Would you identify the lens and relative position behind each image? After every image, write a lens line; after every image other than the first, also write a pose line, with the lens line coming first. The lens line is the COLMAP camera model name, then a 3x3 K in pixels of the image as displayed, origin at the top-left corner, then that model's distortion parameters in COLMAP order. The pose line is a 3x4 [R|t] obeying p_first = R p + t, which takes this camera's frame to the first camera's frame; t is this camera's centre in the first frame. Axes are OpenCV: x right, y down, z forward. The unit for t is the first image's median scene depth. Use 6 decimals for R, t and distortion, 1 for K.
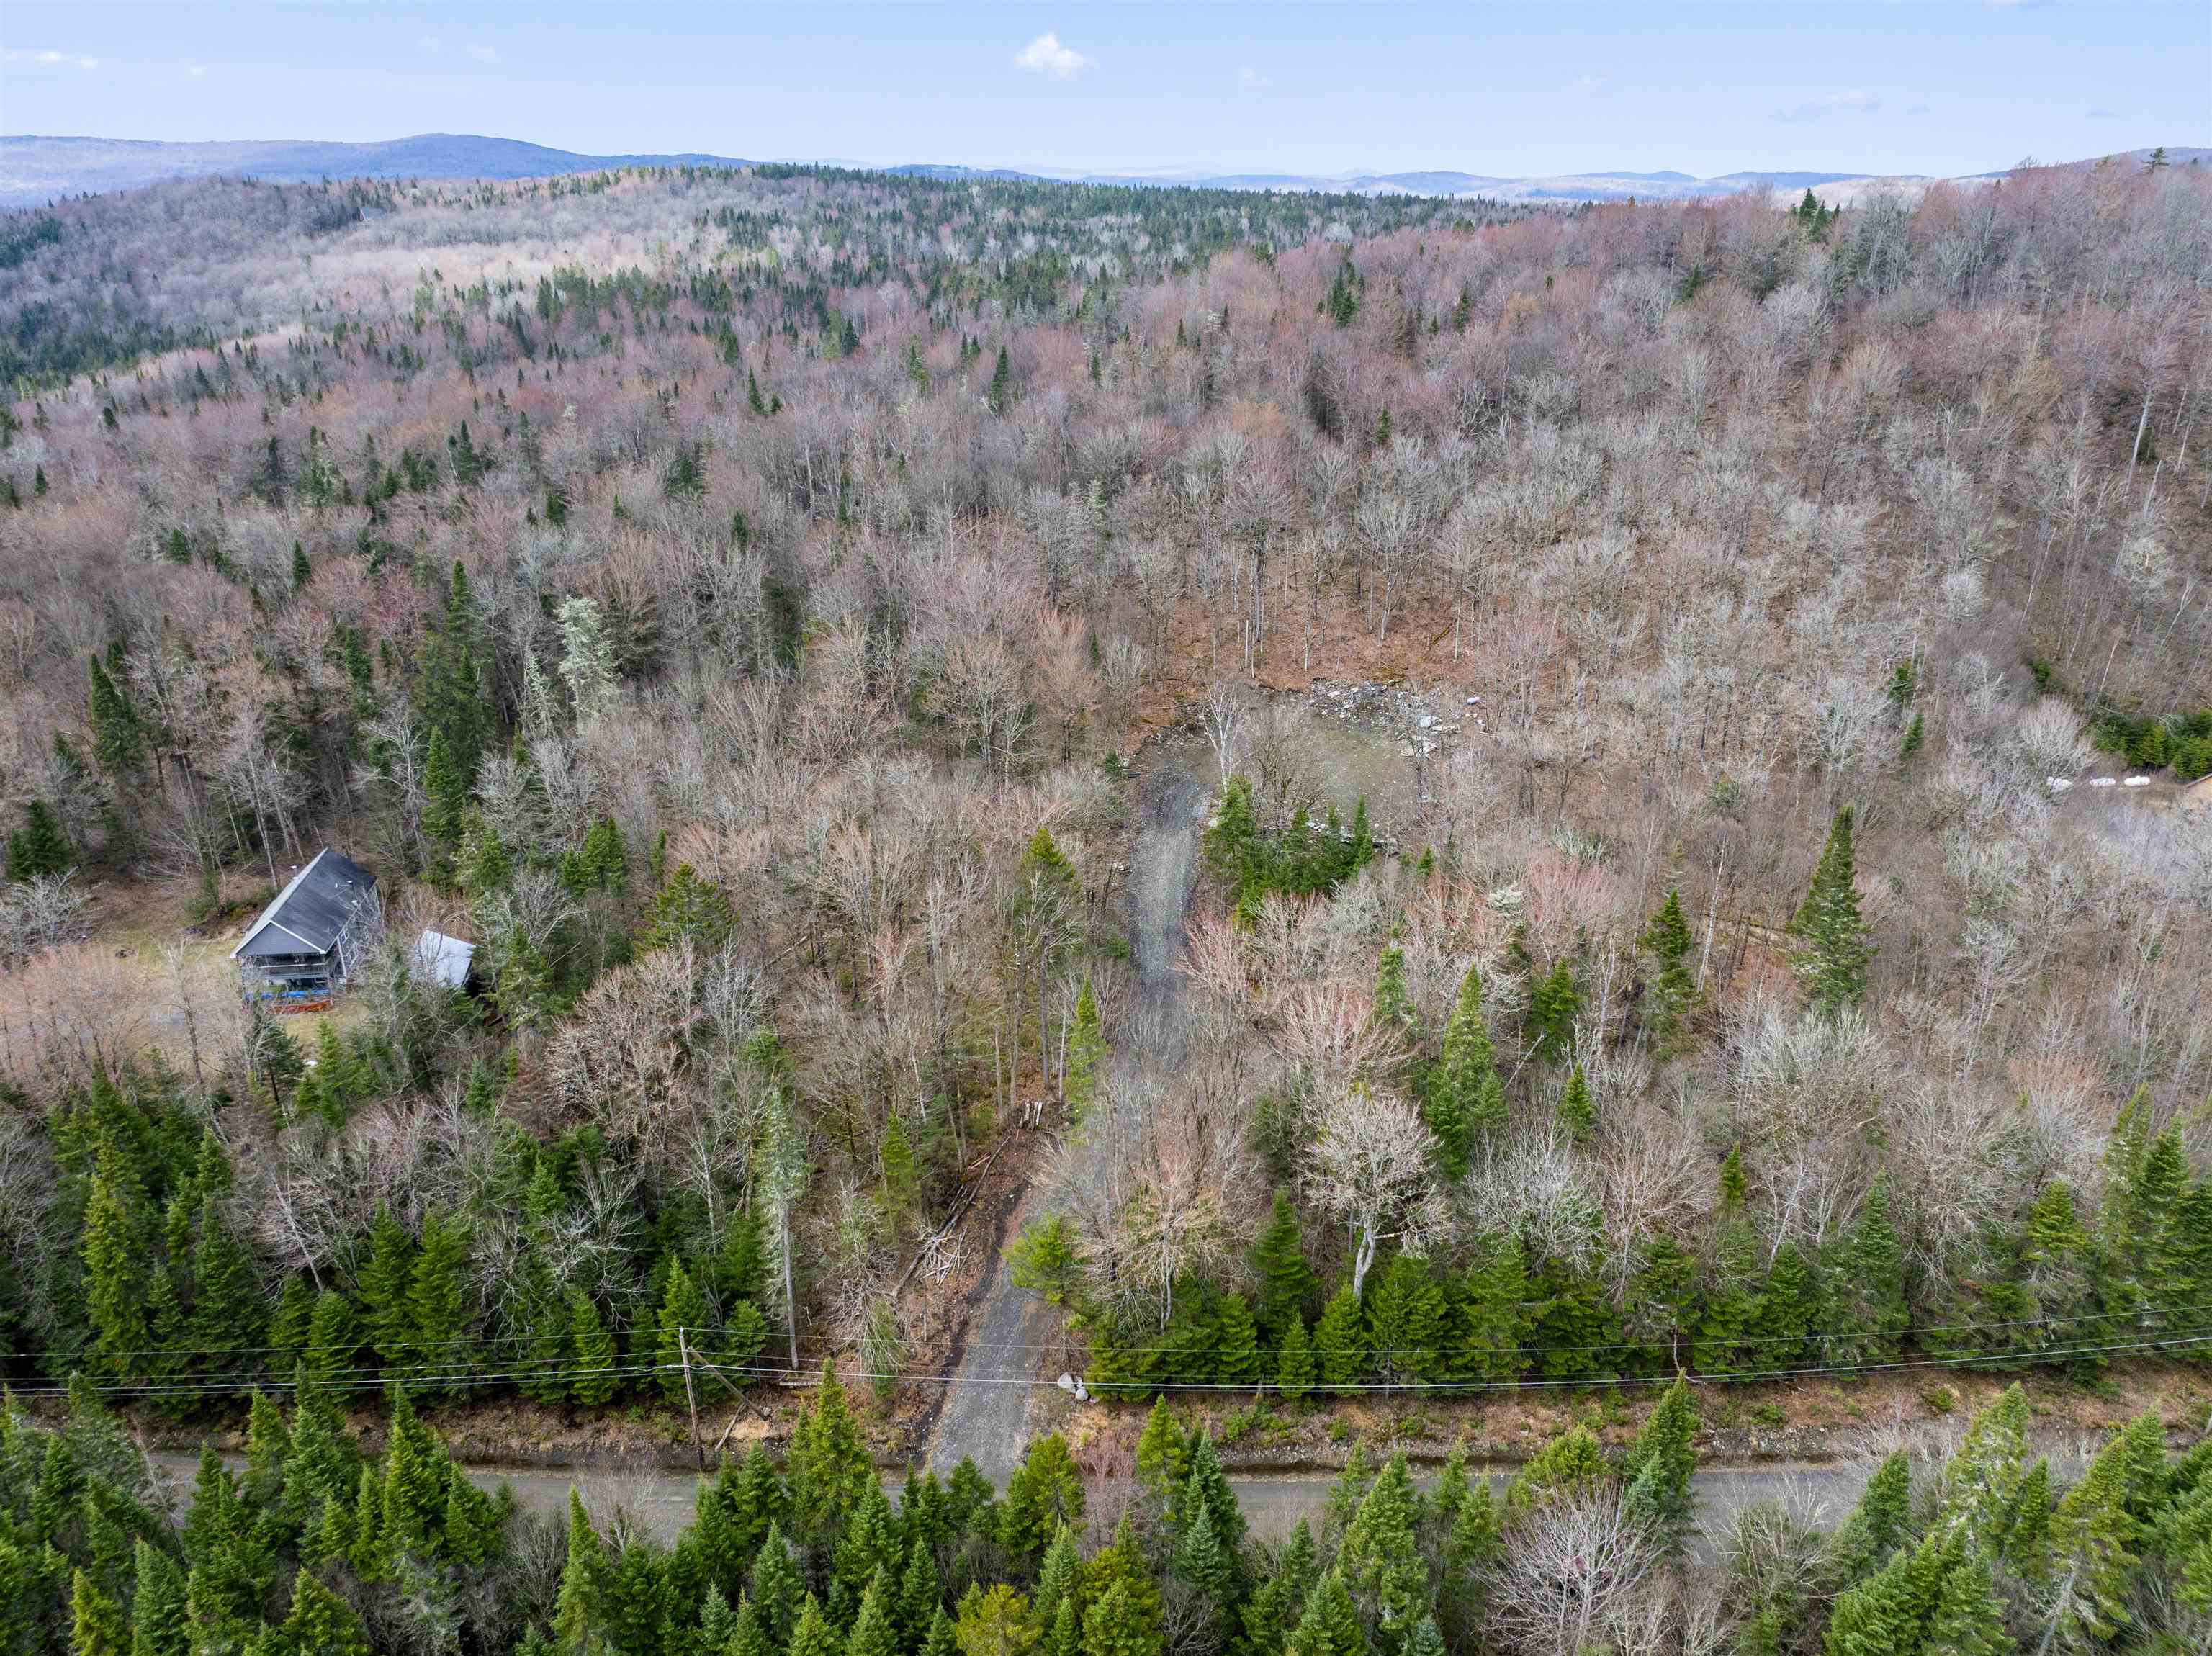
lens RADIAL K [[1581.4, 0, 1106.0], [0, 1581.4, 828.0], [0, 0, 1]] dist [-0.073453, 0.044988]
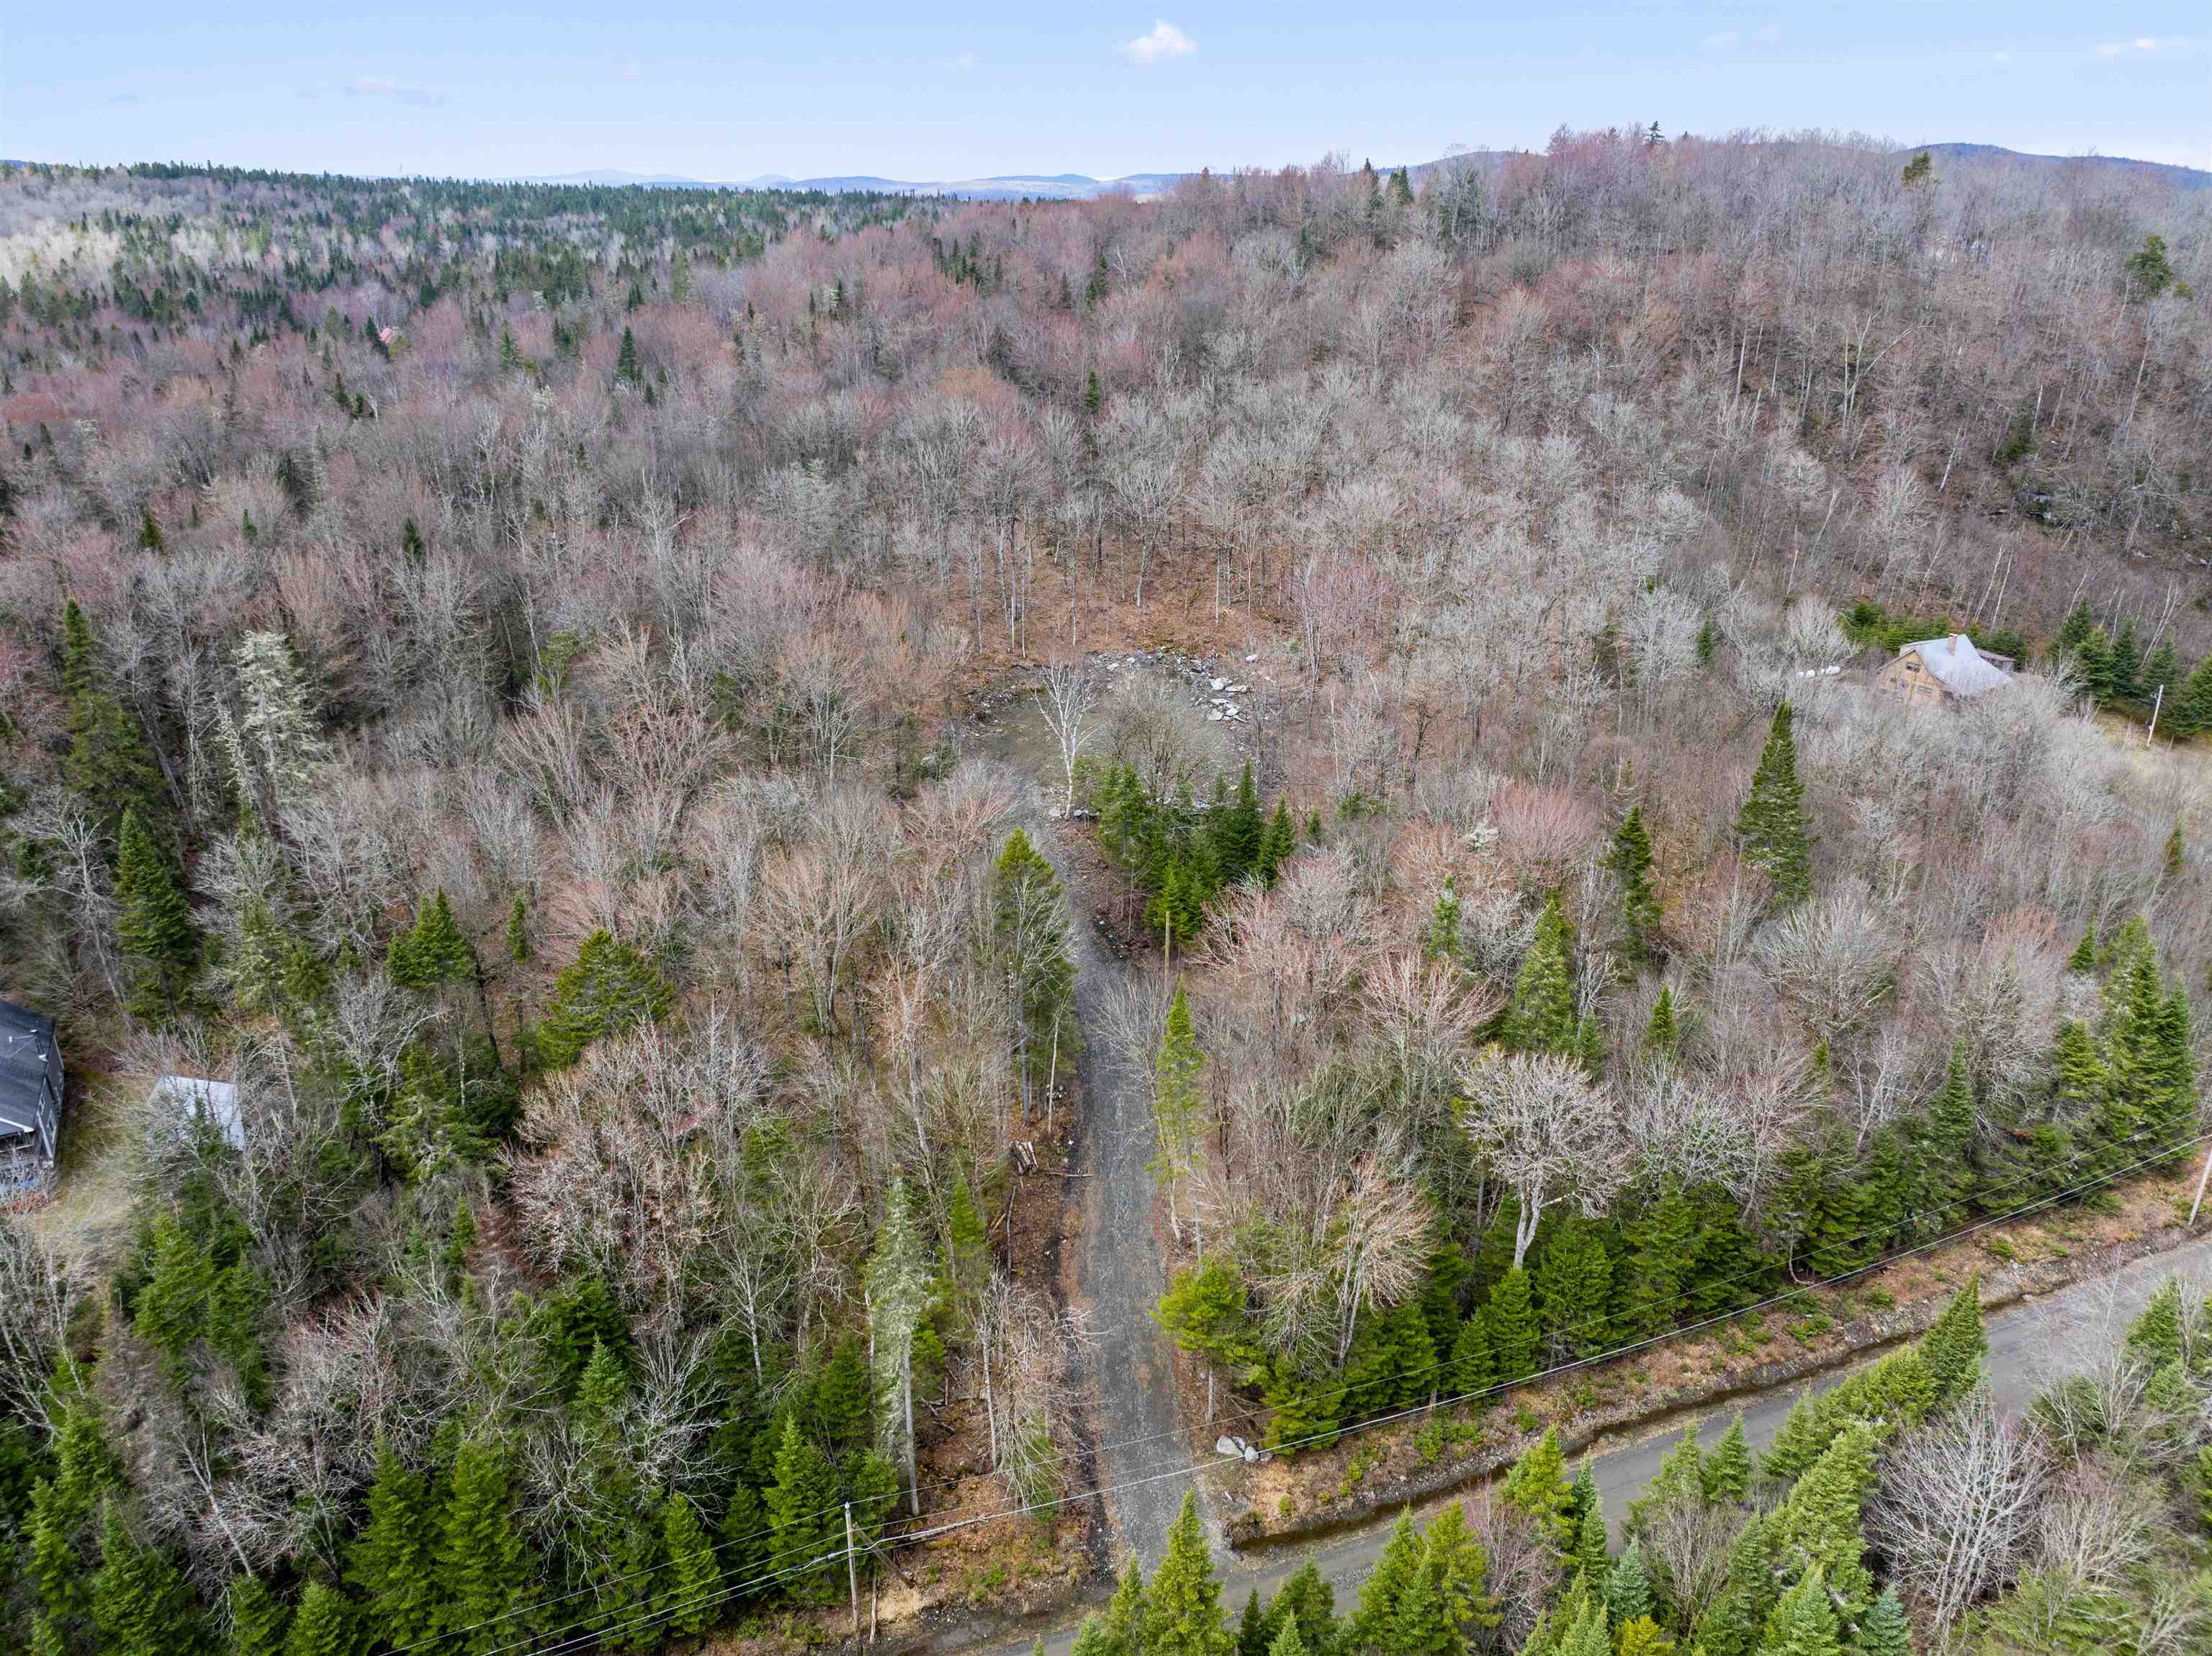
lens RADIAL K [[1581.4, 0, 1106.0], [0, 1581.4, 828.0], [0, 0, 1]] dist [-0.073453, 0.044988]
pose [[0.937357, -0.130003, 0.323204, -0.201082], [0.131656, 0.991152, 0.016845, -0.005751], [-0.322534, 0.026762, 0.946179, 0.119771]]
